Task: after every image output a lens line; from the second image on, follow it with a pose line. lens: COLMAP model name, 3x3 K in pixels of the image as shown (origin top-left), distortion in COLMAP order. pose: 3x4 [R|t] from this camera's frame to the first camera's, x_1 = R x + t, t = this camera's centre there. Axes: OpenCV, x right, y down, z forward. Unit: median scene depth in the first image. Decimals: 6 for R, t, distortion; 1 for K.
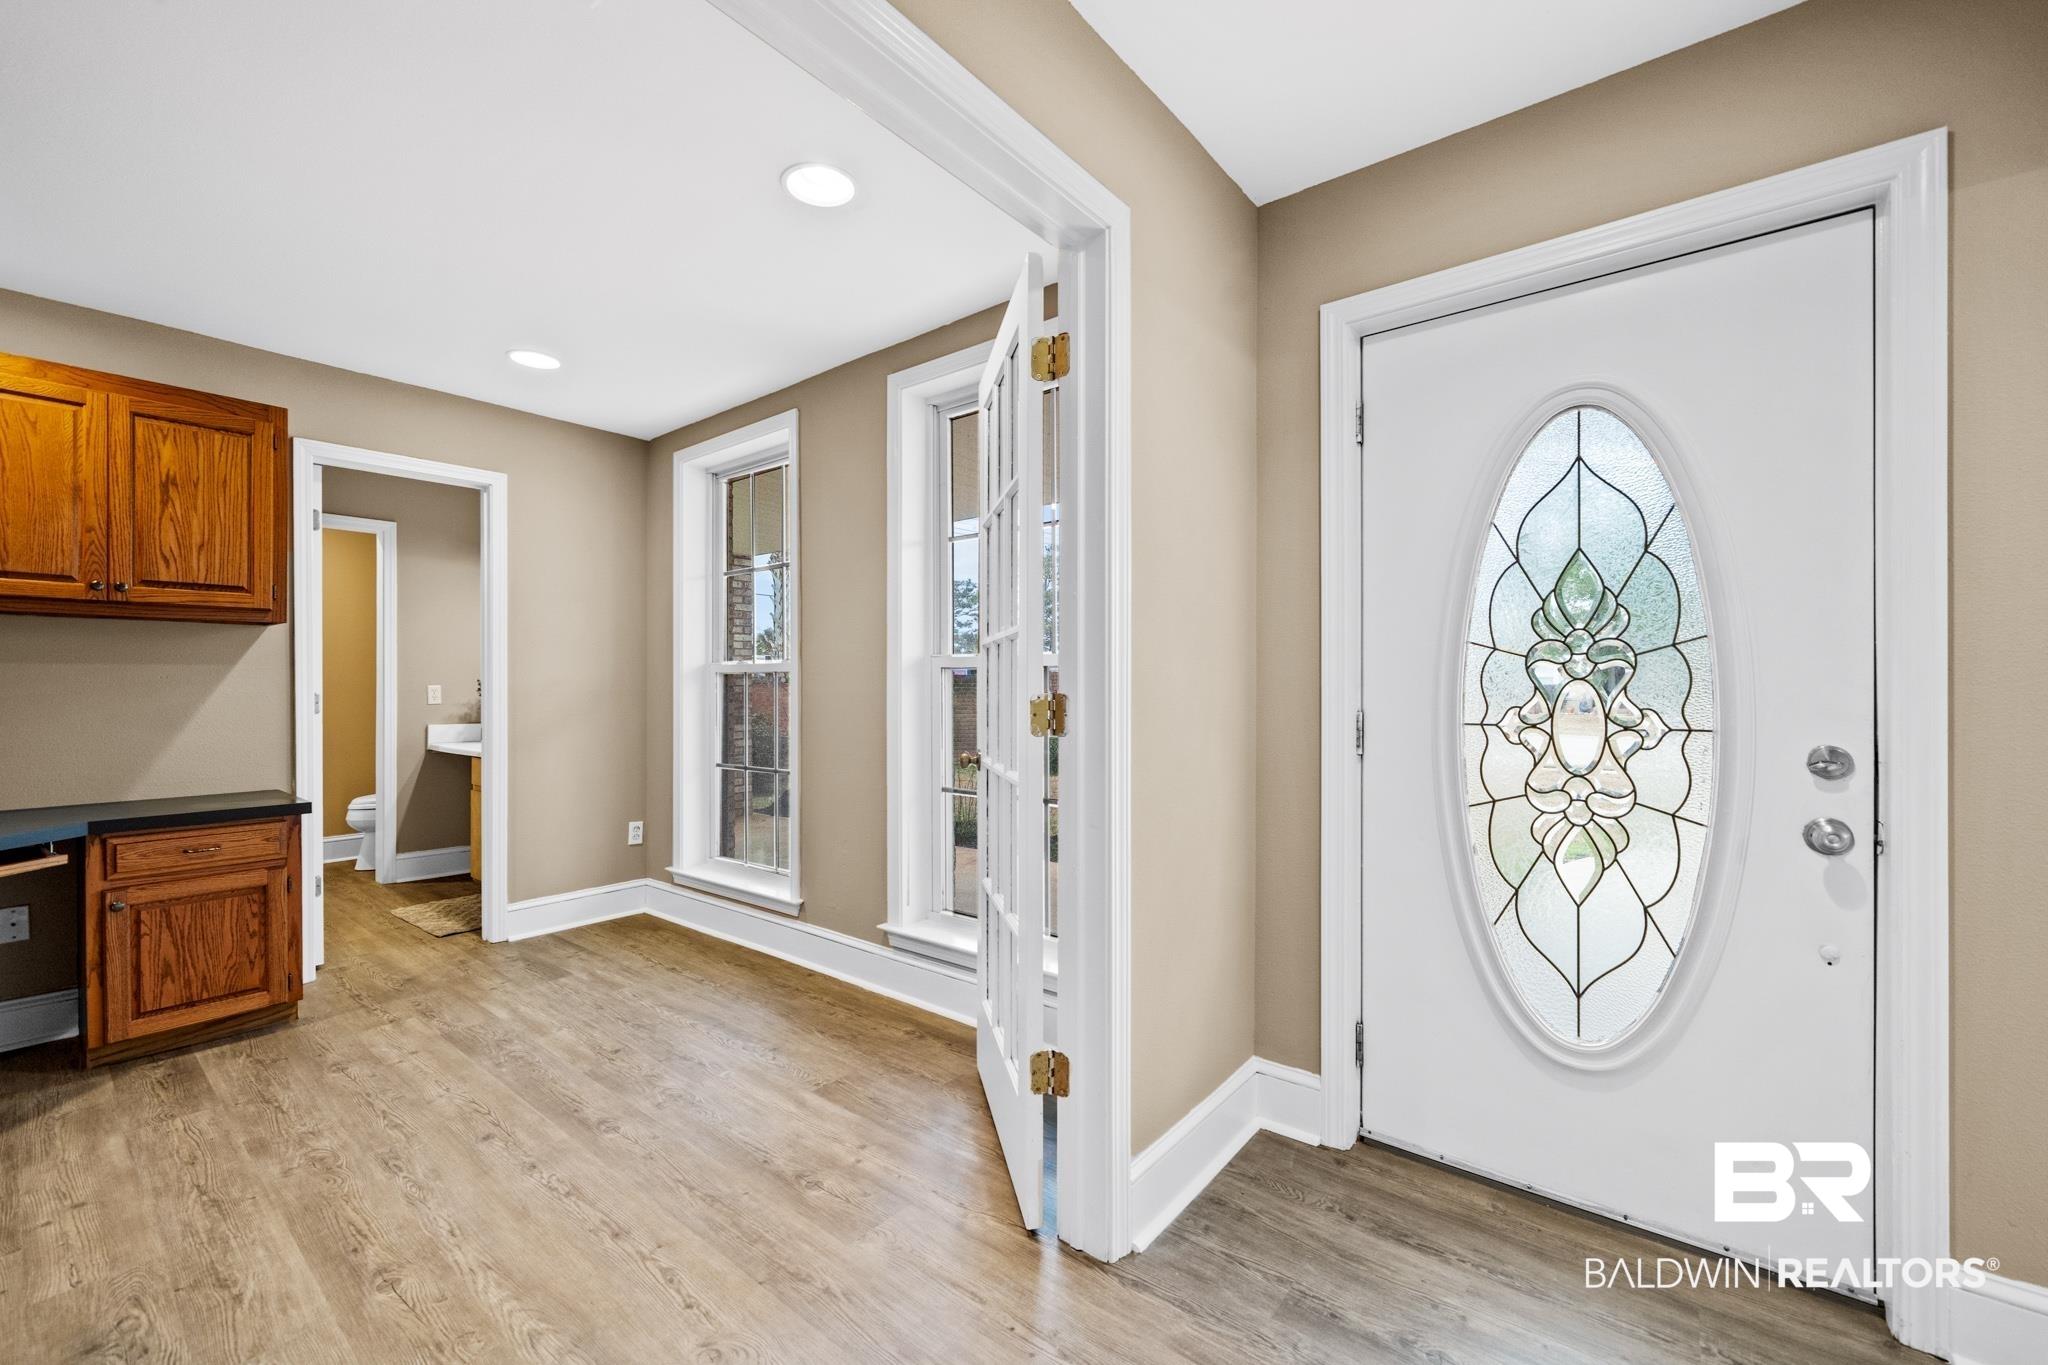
lens RADIAL K [[814.1, 0, 1020.2], [0, 814.1, 689.7], [0, 0, 1]] dist [-0.002402, -0.000276]
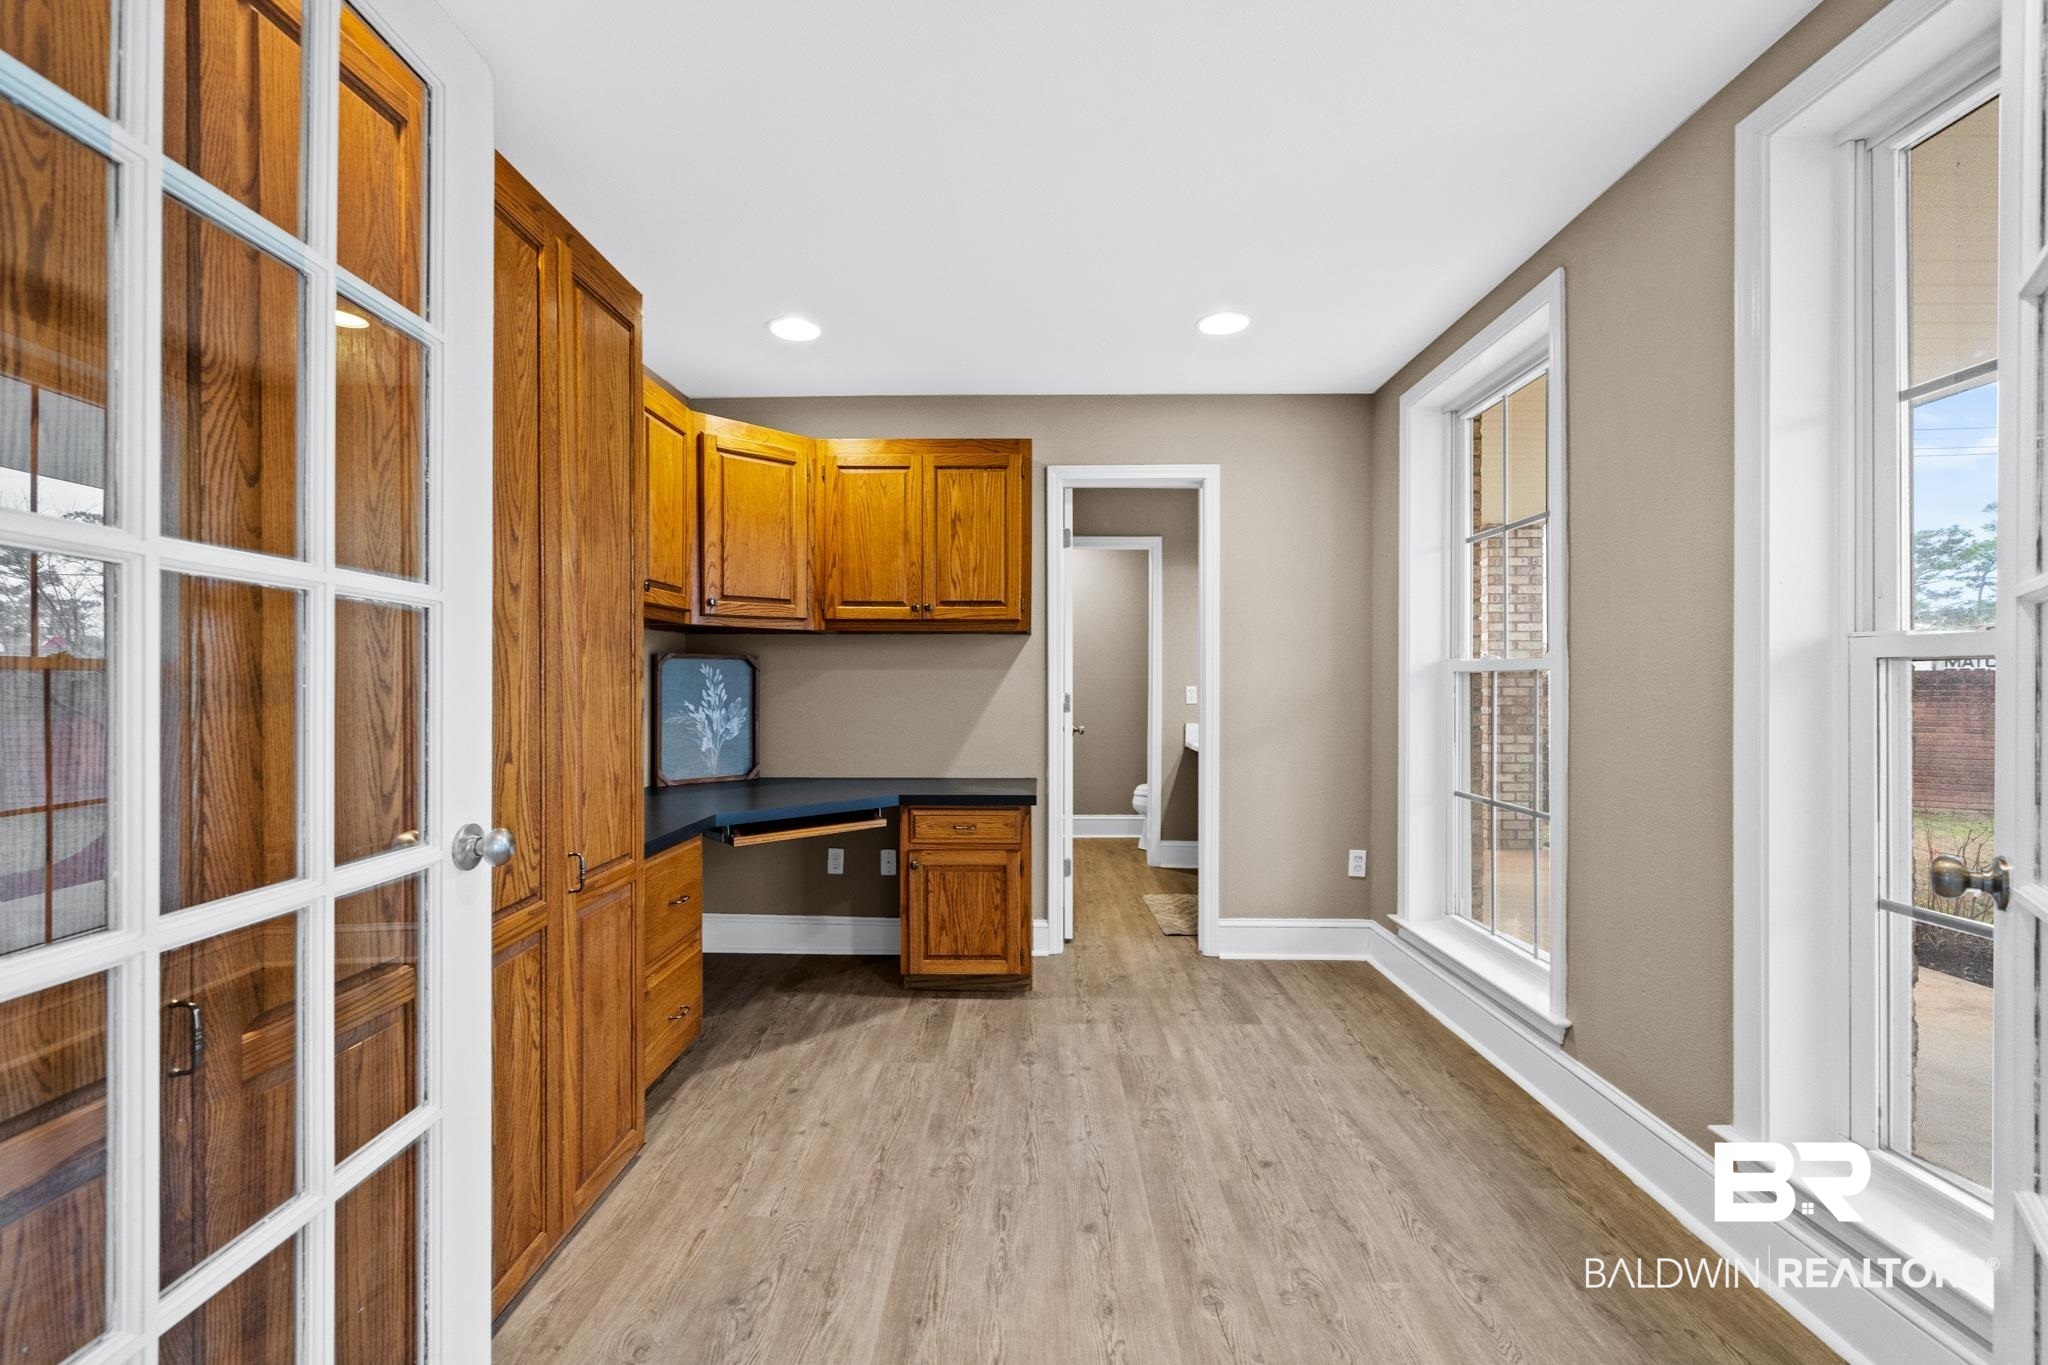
lens RADIAL K [[811.3, 0, 1024.0], [0, 811.3, 682.5], [0, 0, 1]] dist [-0.002307, -0.000250]
pose [[0.607564, 0.001038, -0.794270, -0.023826], [-0.007758, 0.999959, -0.004628, -0.006164], [0.794233, 0.008974, 0.607547, 0.314359]]
